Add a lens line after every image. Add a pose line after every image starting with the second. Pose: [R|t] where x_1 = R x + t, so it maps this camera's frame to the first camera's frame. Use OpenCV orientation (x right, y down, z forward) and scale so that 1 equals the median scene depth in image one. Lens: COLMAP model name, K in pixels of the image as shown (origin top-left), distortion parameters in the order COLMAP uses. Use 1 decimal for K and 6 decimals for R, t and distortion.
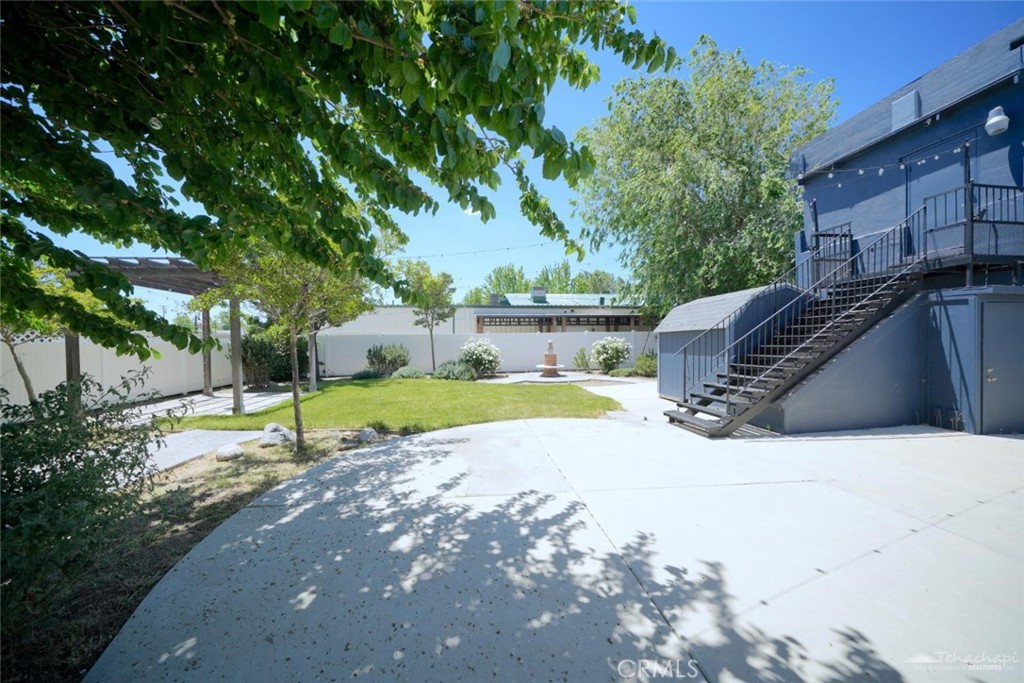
lens RADIAL K [[347.3, 0, 509.1], [0, 347.3, 348.6], [0, 0, 1]] dist [-0.000643, 0.000011]
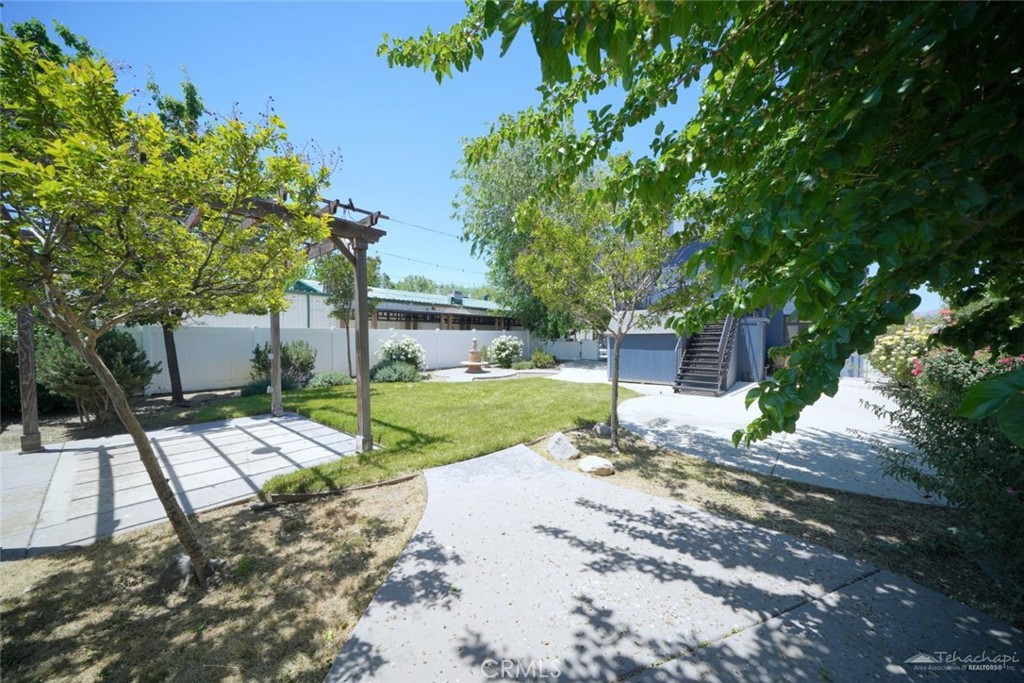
lens RADIAL K [[347.3, 0, 509.1], [0, 347.3, 348.6], [0, 0, 1]] dist [-0.000643, 0.000011]
pose [[0.740506, -0.014351, 0.671896, -1.509974], [0.005921, 0.999872, 0.014831, -0.022092], [-0.672023, -0.007004, 0.740497, 0.453447]]
